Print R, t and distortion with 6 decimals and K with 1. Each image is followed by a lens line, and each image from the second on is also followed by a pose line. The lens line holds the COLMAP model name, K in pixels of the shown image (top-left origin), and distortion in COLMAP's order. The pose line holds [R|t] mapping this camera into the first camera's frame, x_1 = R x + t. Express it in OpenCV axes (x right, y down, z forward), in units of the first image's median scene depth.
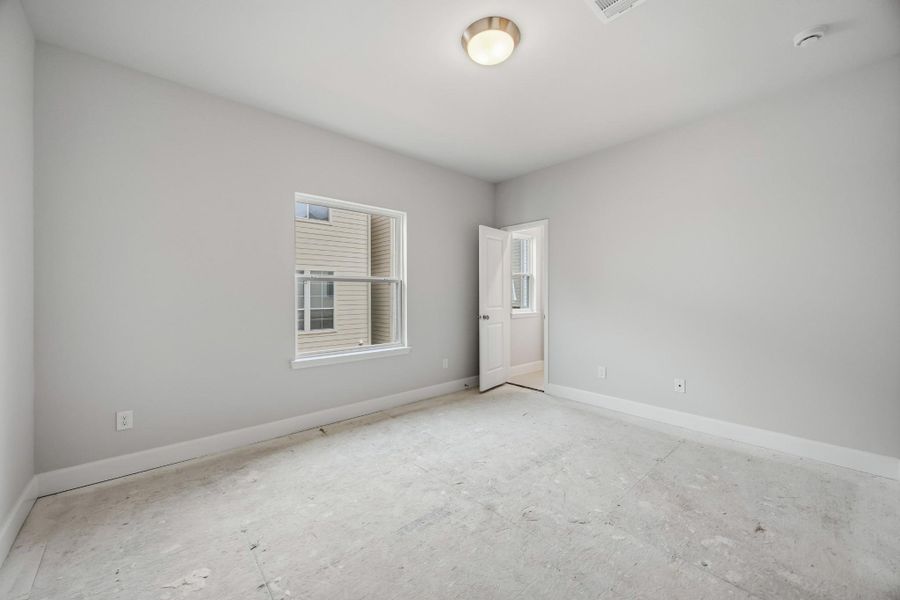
lens RADIAL K [[344.5, 0, 450.8], [0, 344.5, 297.0], [0, 0, 1]] dist [0.003297, 0.000190]
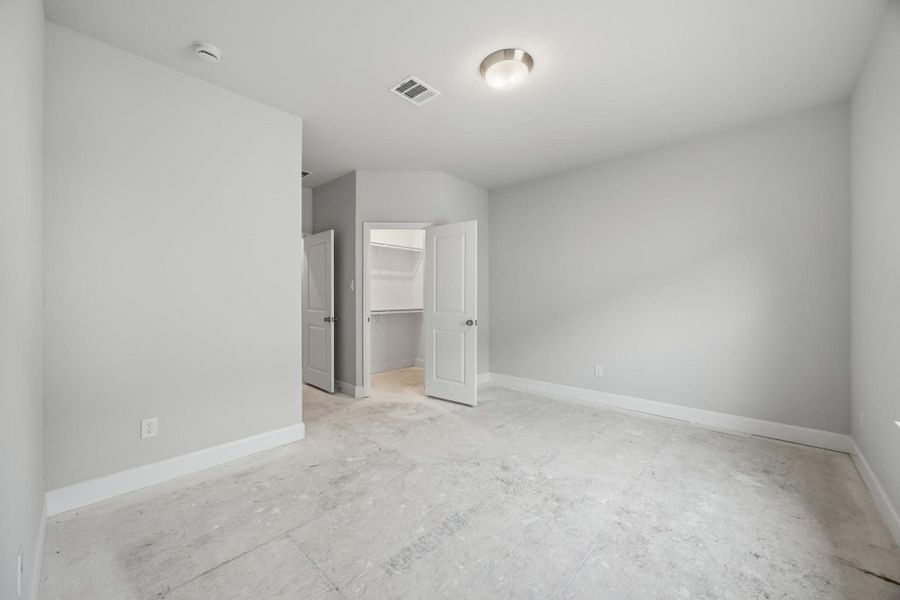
lens RADIAL K [[344.5, 0, 448.9], [0, 344.5, 297.2], [0, 0, 1]] dist [0.003297, 0.000190]
pose [[-0.994525, 0.004431, -0.104407, 0.381307], [0.003492, 0.999952, 0.009170, -0.018276], [0.104442, 0.008756, -0.994492, 1.904961]]
